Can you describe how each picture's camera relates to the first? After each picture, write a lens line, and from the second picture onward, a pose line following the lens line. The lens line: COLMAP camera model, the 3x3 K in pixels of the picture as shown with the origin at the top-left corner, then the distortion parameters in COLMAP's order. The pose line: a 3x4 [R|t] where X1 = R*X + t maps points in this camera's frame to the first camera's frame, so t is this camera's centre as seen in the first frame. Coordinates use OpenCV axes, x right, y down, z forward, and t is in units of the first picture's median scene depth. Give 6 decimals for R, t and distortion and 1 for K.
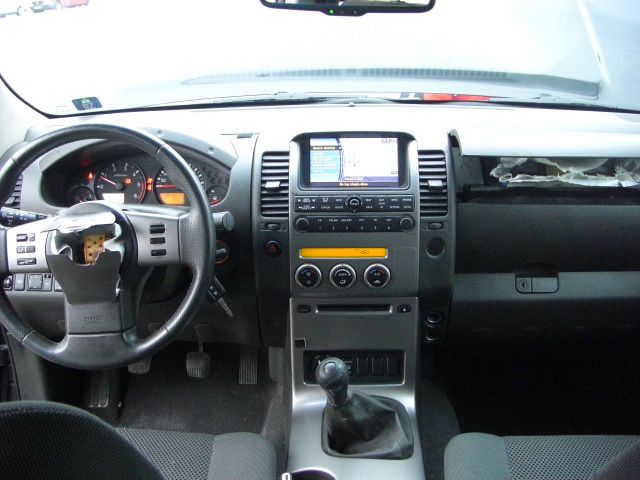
lens RADIAL K [[716.8, 0, 320.0], [0, 716.8, 240.0], [0, 0, 1]] dist [-0.164766, 0.045319]
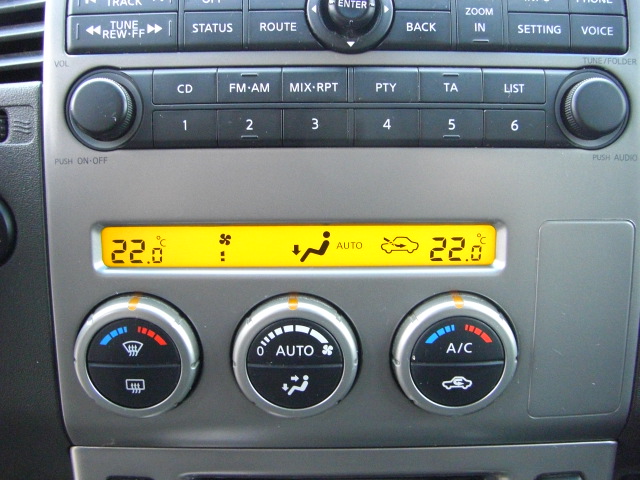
lens RADIAL K [[716.8, 0, 320.0], [0, 716.8, 240.0], [0, 0, 1]] dist [-0.164766, 0.045319]
pose [[0.999155, 0.000790, 0.041090, 0.030212], [0.000442, 0.999551, -0.029971, 0.022048], [-0.041095, 0.029964, 0.998706, 0.788273]]
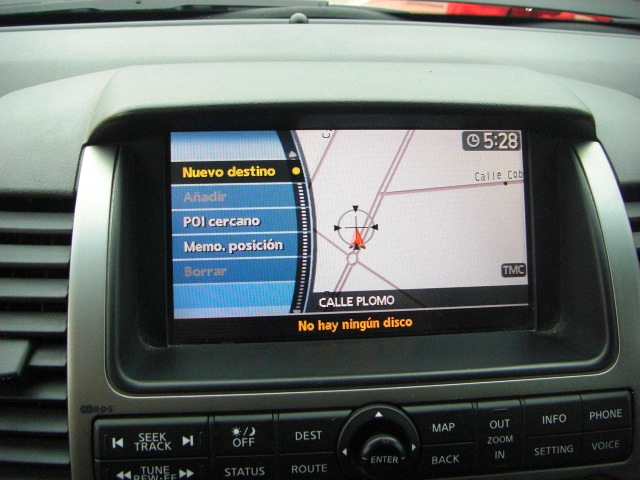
lens RADIAL K [[716.8, 0, 320.0], [0, 716.8, 240.0], [0, 0, 1]] dist [-0.164766, 0.045319]
pose [[0.989738, -0.020684, 0.141389, 0.001704], [0.011231, 0.997667, 0.067338, -0.125993], [-0.142452, -0.065059, 0.987661, 0.788763]]
